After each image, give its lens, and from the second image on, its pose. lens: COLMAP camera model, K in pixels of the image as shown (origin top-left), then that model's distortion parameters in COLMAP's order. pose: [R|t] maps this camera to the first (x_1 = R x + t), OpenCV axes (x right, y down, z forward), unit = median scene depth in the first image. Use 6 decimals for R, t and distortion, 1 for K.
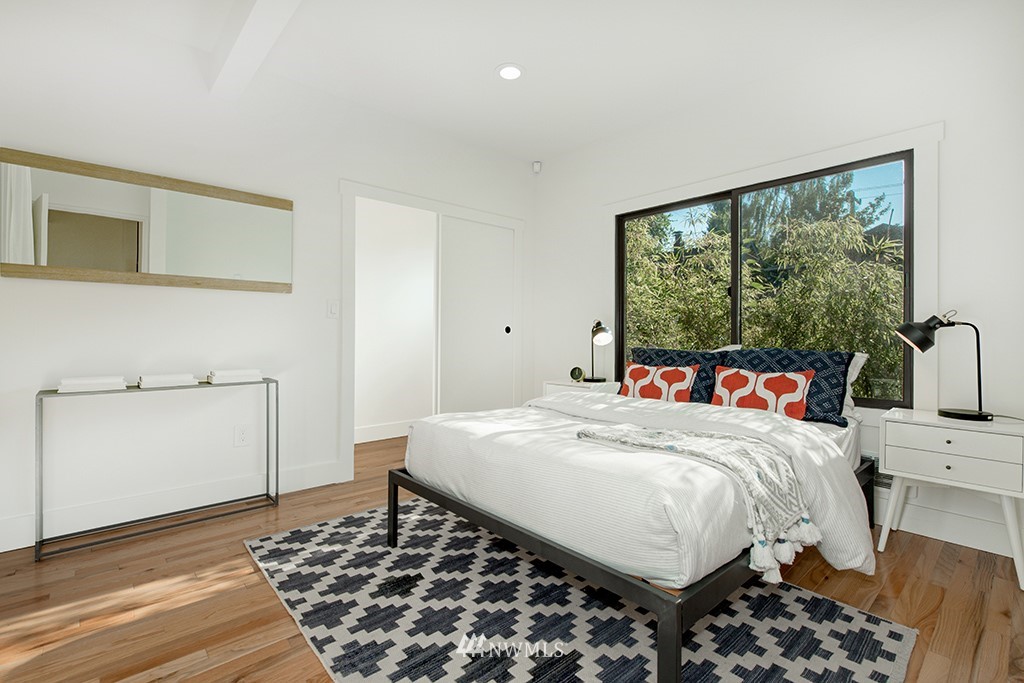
lens RADIAL K [[464.0, 0, 511.9], [0, 464.0, 331.6], [0, 0, 1]] dist [0.000321, 0.000007]
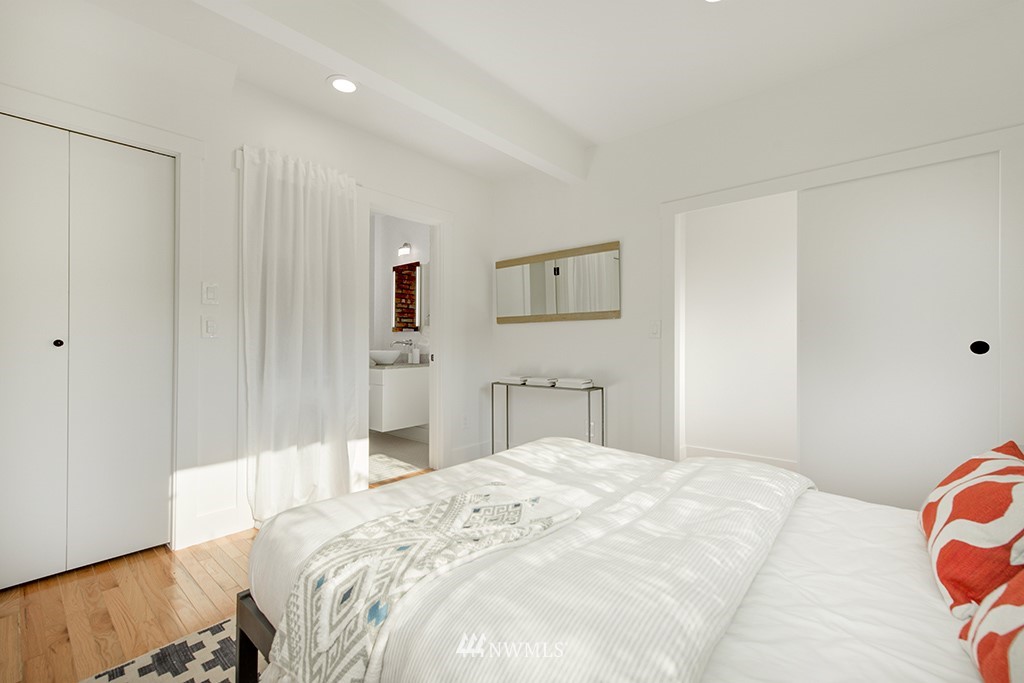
lens RADIAL K [[443.1, 0, 512.0], [0, 443.1, 341.5], [0, 0, 1]] dist [0.000317, 0.000003]
pose [[0.120342, -0.016813, -0.992590, 0.631064], [0.003240, 0.999858, -0.016543, -0.005889], [0.992727, -0.001225, 0.120380, 0.611598]]
